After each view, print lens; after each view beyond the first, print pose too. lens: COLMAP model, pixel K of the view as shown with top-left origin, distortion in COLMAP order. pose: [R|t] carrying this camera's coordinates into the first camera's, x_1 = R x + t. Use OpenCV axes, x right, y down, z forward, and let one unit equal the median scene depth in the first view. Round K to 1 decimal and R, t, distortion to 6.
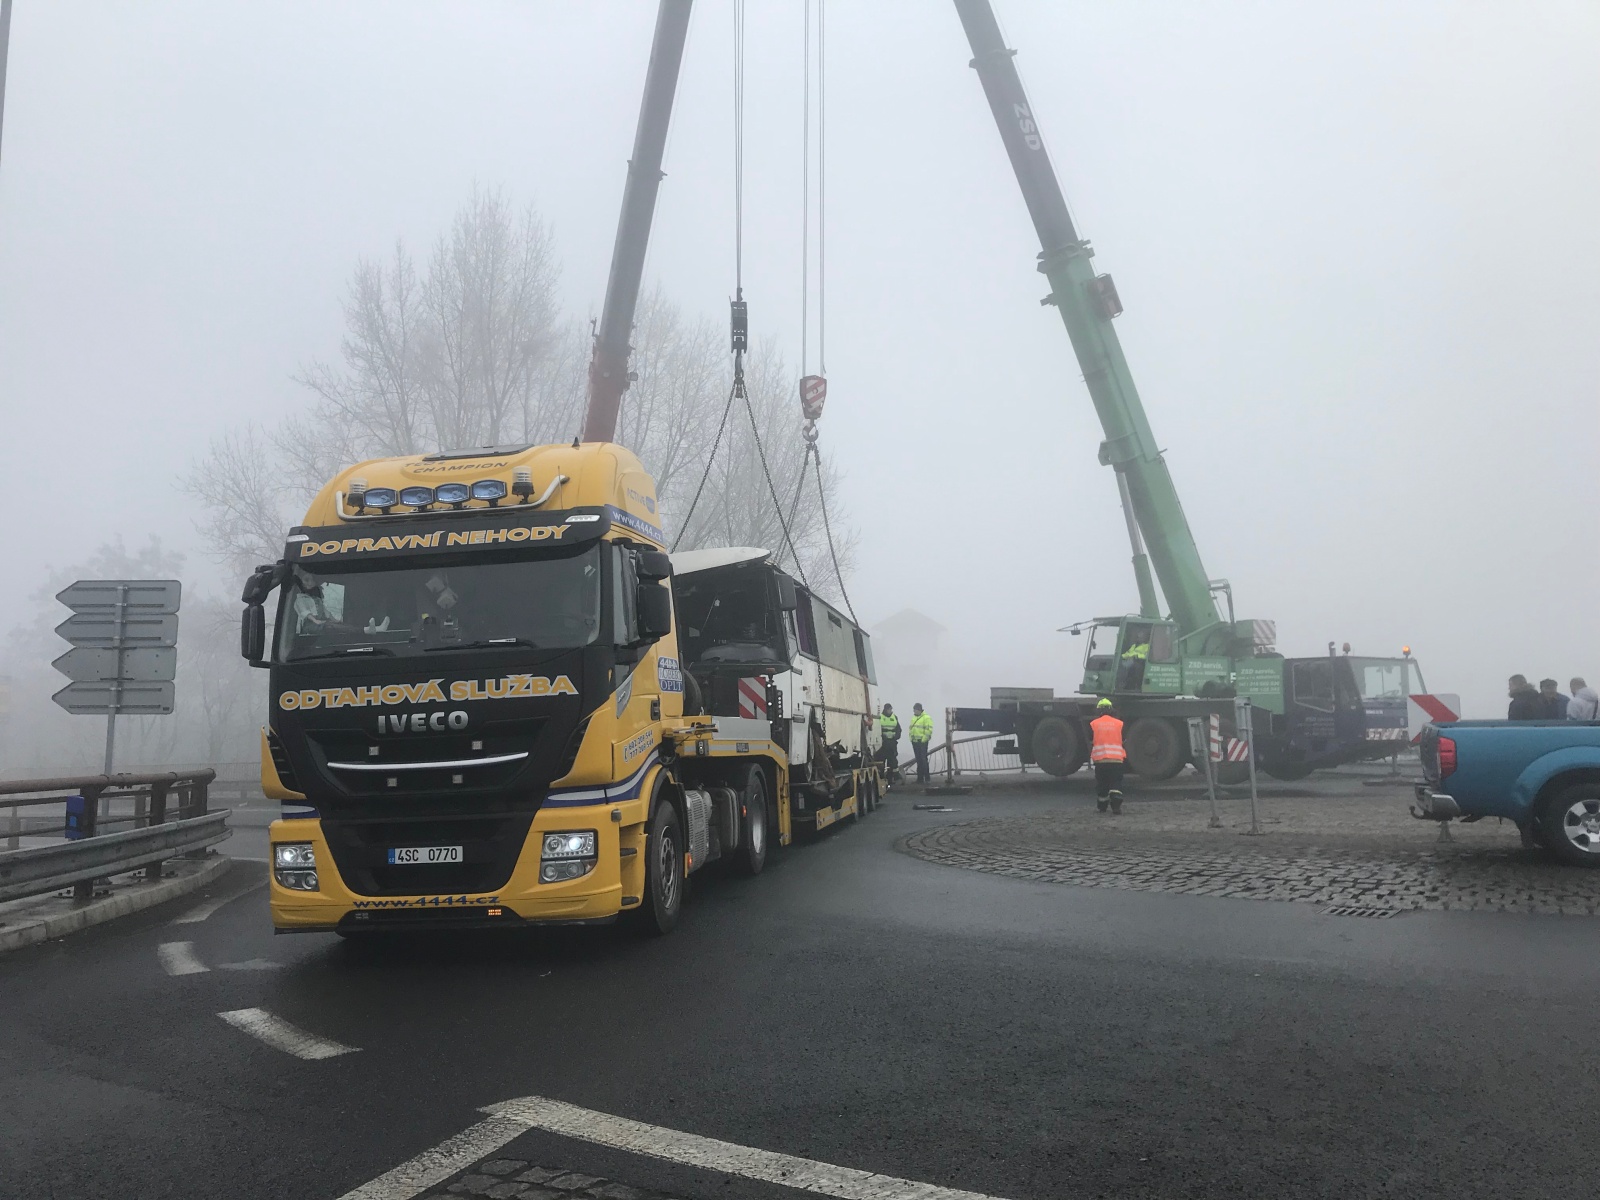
lens RADIAL K [[1292.3, 0, 800.0], [0, 1292.3, 600.0], [0, 0, 1]] dist [0.049195, -0.060173]
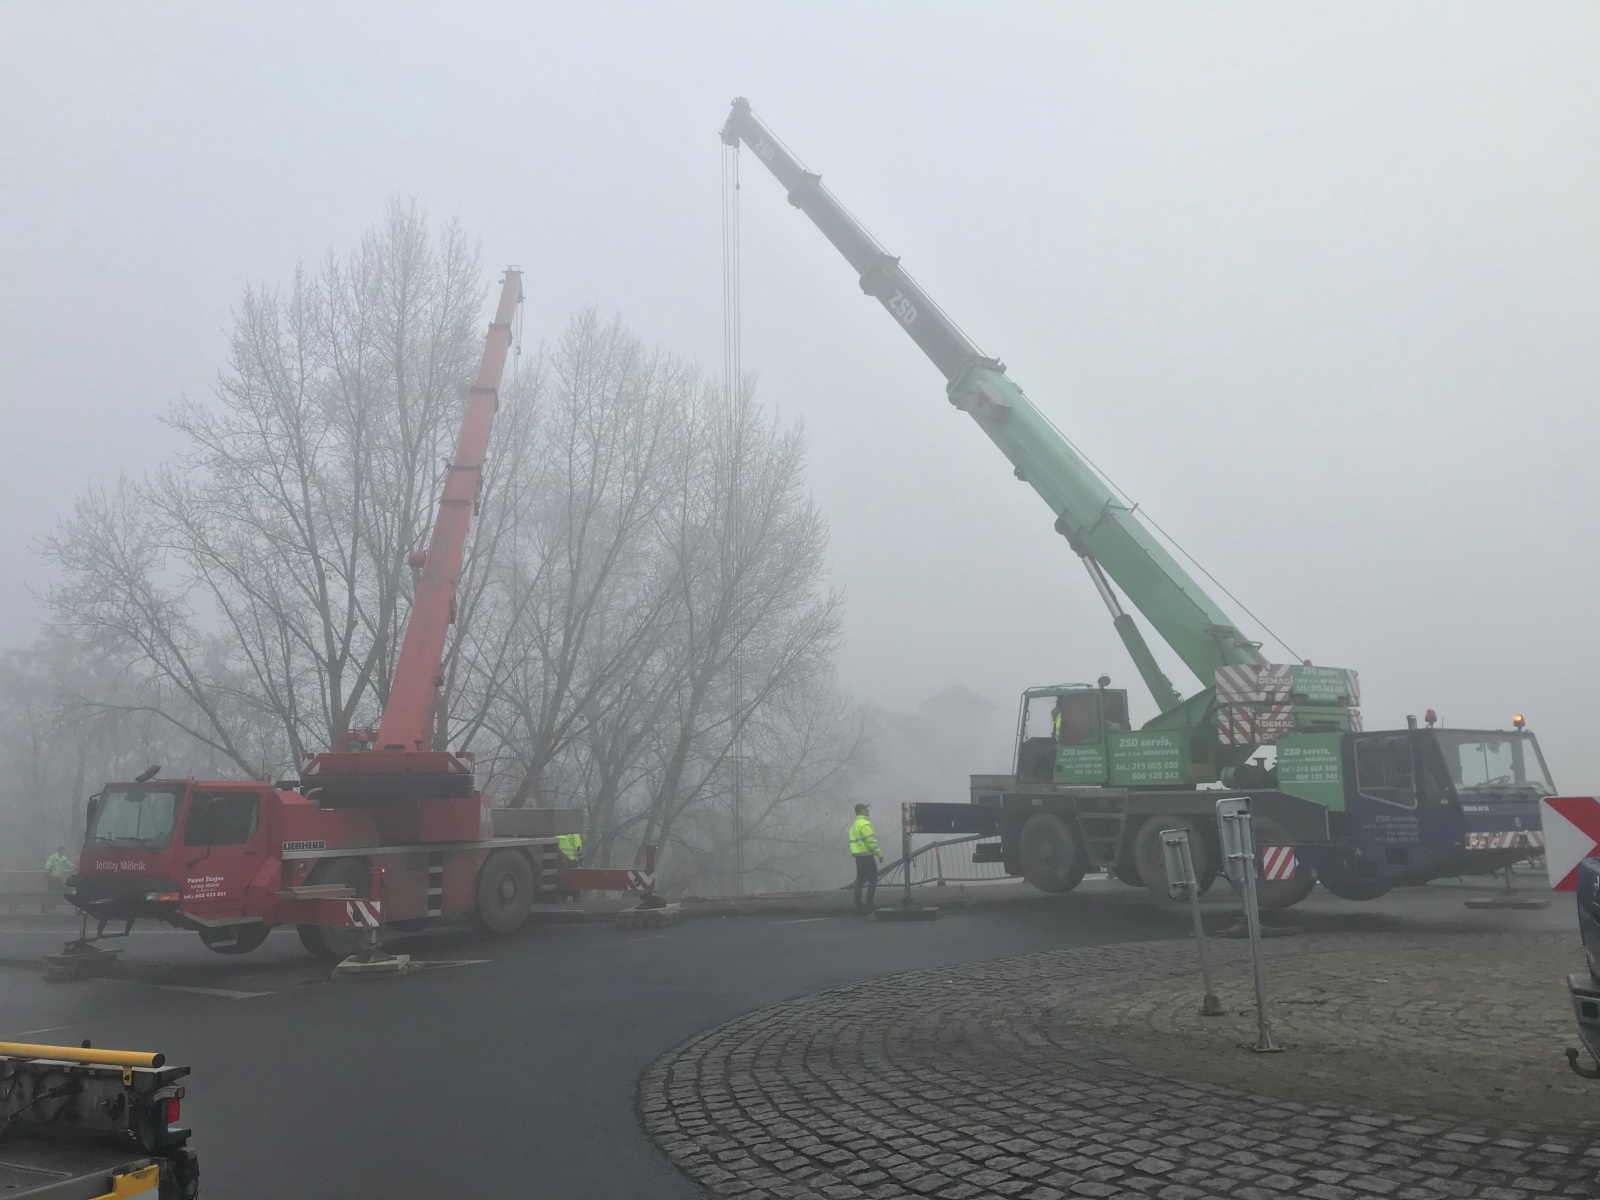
lens RADIAL K [[1306.3, 0, 800.0], [0, 1306.3, 600.0], [0, 0, 1]] dist [0.006723, 0.078642]
pose [[0.998331, -0.017534, -0.055029, 0.097931], [0.014032, 0.997890, -0.063394, 0.011453], [0.056025, 0.062516, 0.996470, 0.219017]]
